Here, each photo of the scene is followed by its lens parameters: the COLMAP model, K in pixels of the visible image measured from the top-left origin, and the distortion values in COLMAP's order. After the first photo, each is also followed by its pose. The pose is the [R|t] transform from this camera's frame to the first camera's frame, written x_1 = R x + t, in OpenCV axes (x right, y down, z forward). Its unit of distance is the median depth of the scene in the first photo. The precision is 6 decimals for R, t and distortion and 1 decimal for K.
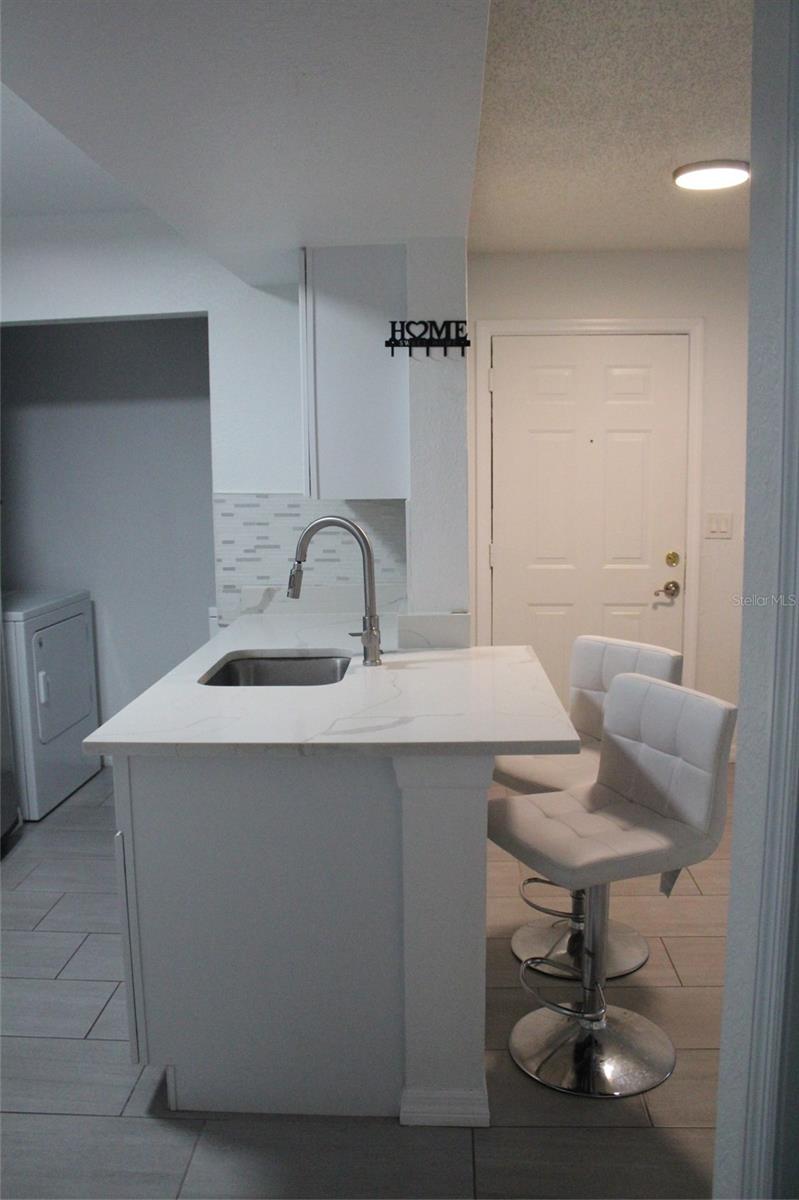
lens RADIAL K [[1011.9, 0, 399.5], [0, 1011.9, 600.0], [0, 0, 1]] dist [-0.157317, 0.143440]
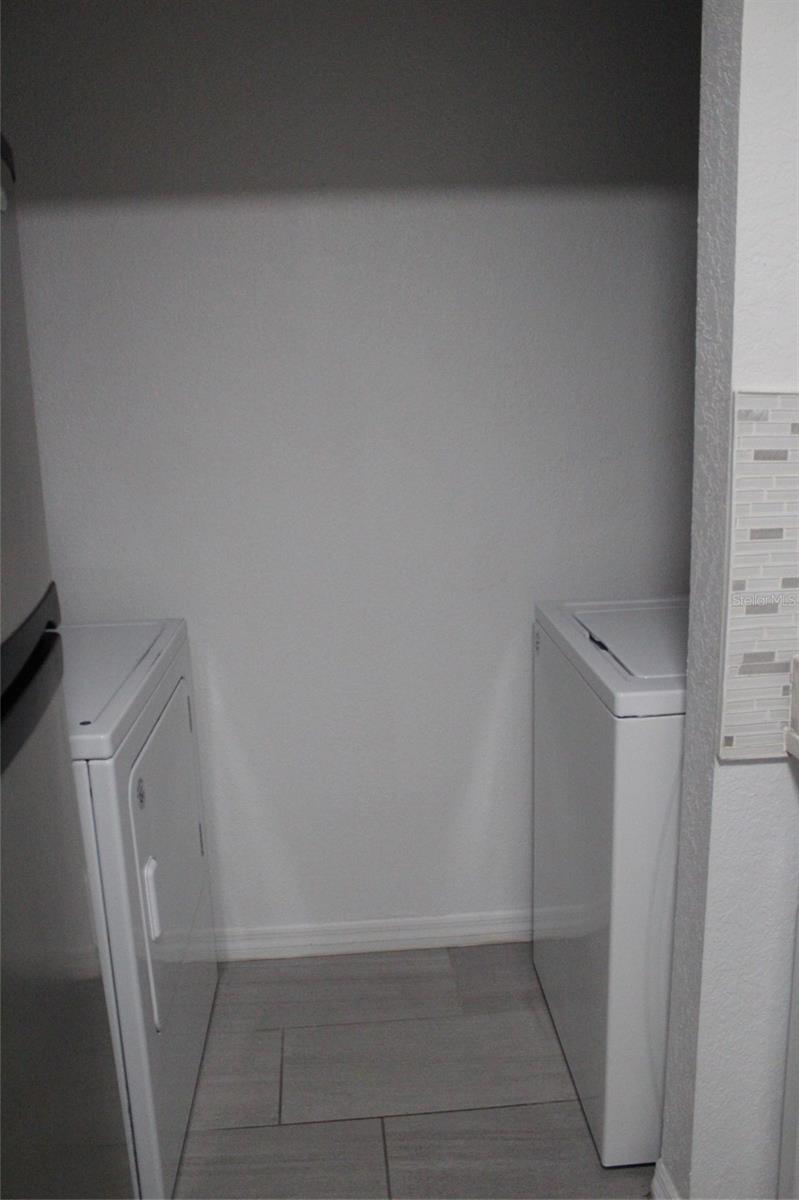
lens RADIAL K [[1011.9, 0, 399.5], [0, 1011.9, 600.0], [0, 0, 1]] dist [-0.157317, 0.143440]
pose [[0.990329, -0.044000, 0.131579, -0.418422], [0.033055, 0.995897, 0.084238, -0.082738], [-0.134745, -0.079074, 0.987720, 0.822823]]
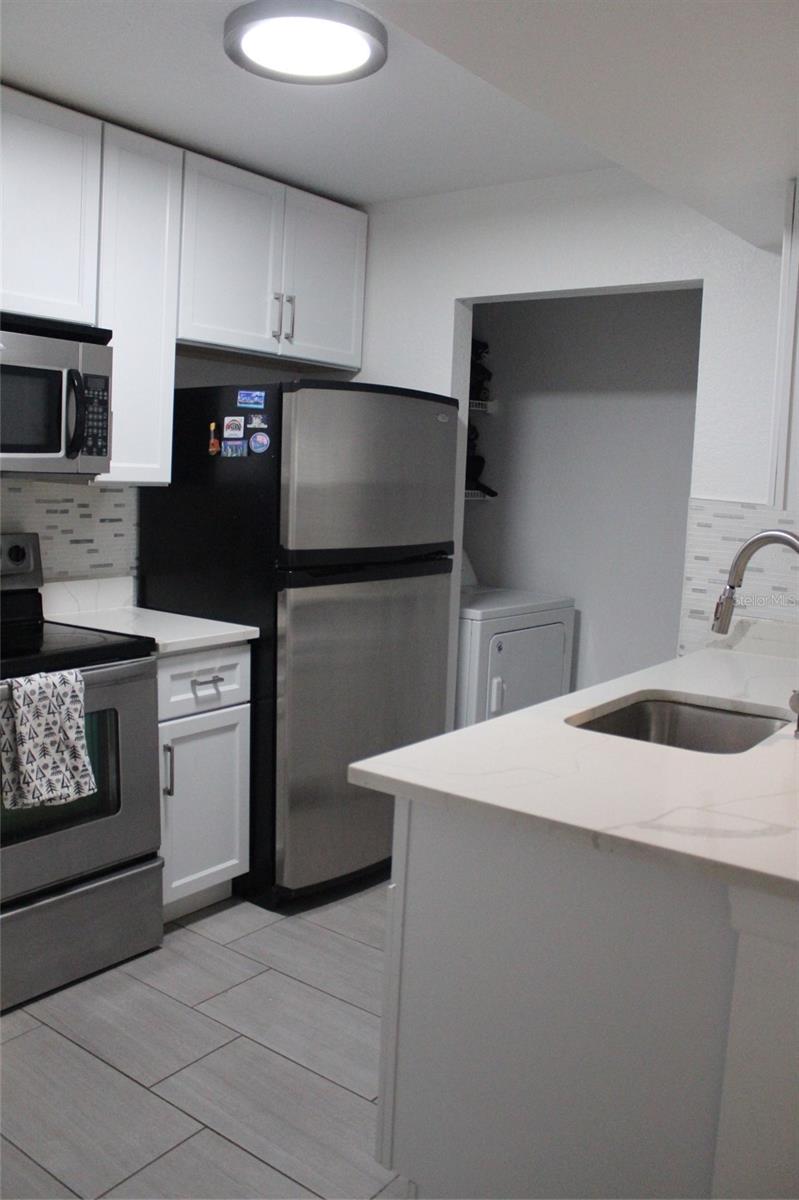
lens RADIAL K [[1011.9, 0, 399.5], [0, 1011.9, 600.0], [0, 0, 1]] dist [-0.157317, 0.143440]
pose [[0.824554, 0.120714, -0.552755, 0.101735], [-0.131132, 0.991146, 0.020841, -0.009766], [0.550377, 0.055299, 0.833083, 0.219155]]
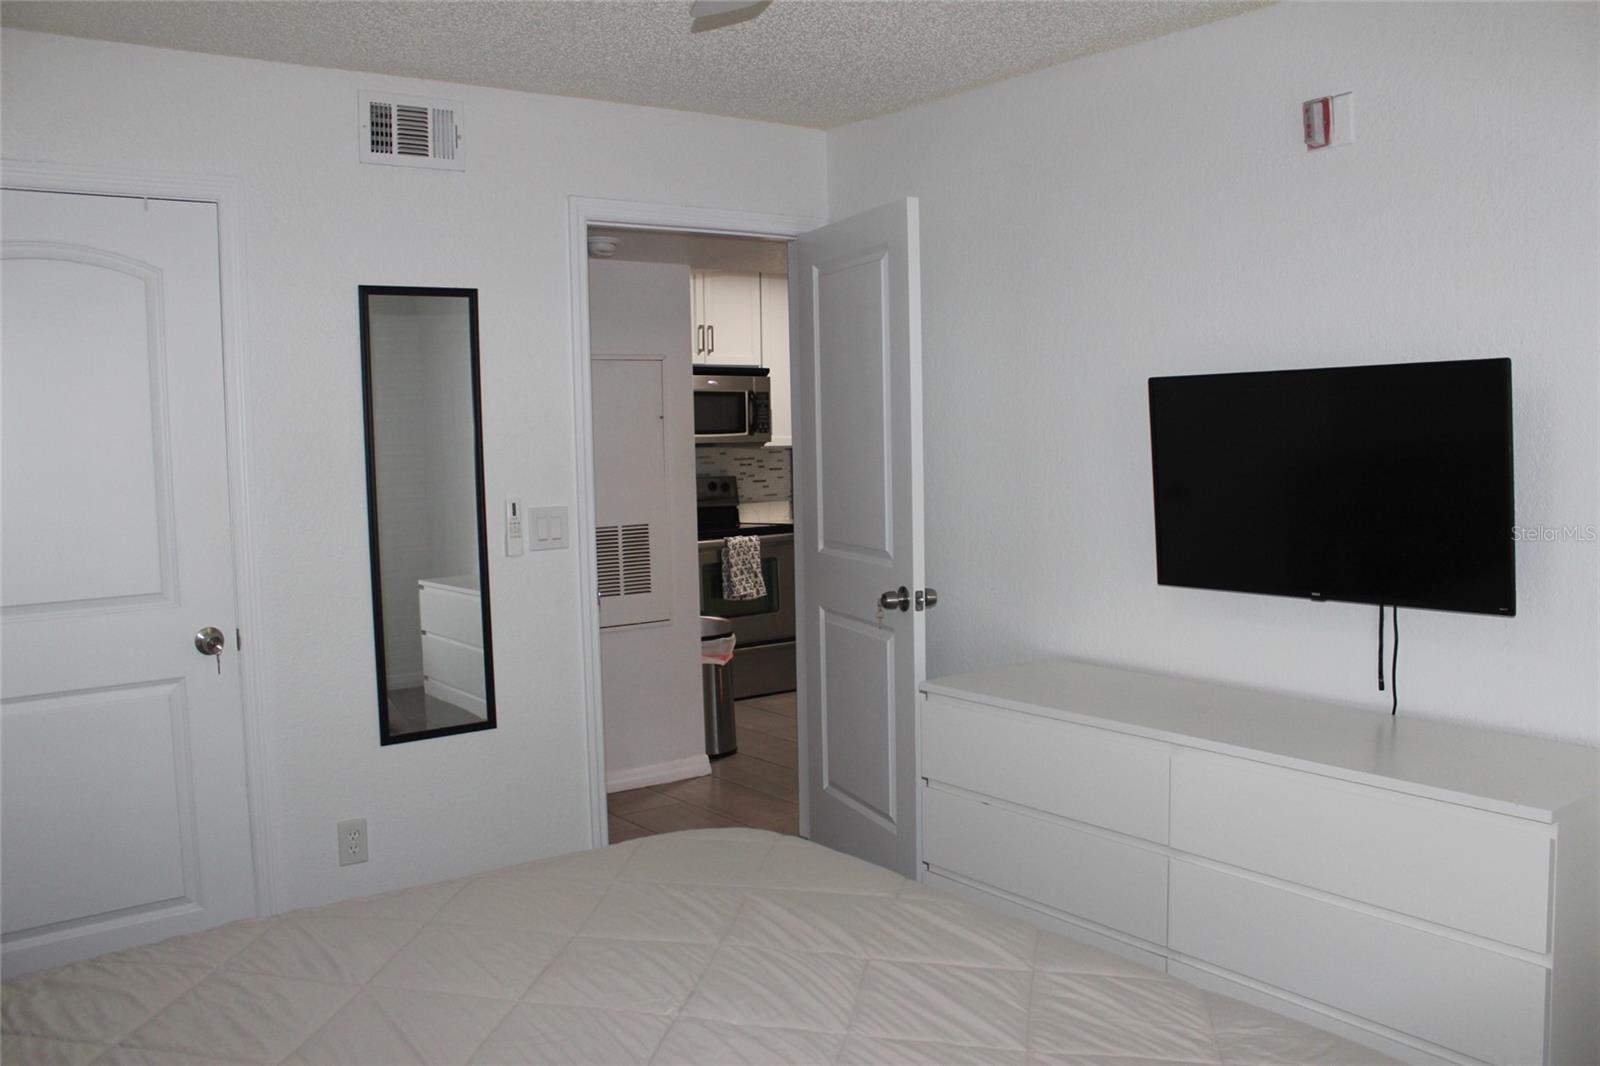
lens RADIAL K [[1387.6, 0, 811.1], [0, 1387.6, 517.0], [0, 0, 1]] dist [-0.162074, 0.150984]
pose [[0.637227, 0.048004, -0.769180, 1.603931], [-0.093354, 0.995517, -0.015210, 0.118043], [0.765001, 0.081498, 0.638851, -0.899557]]
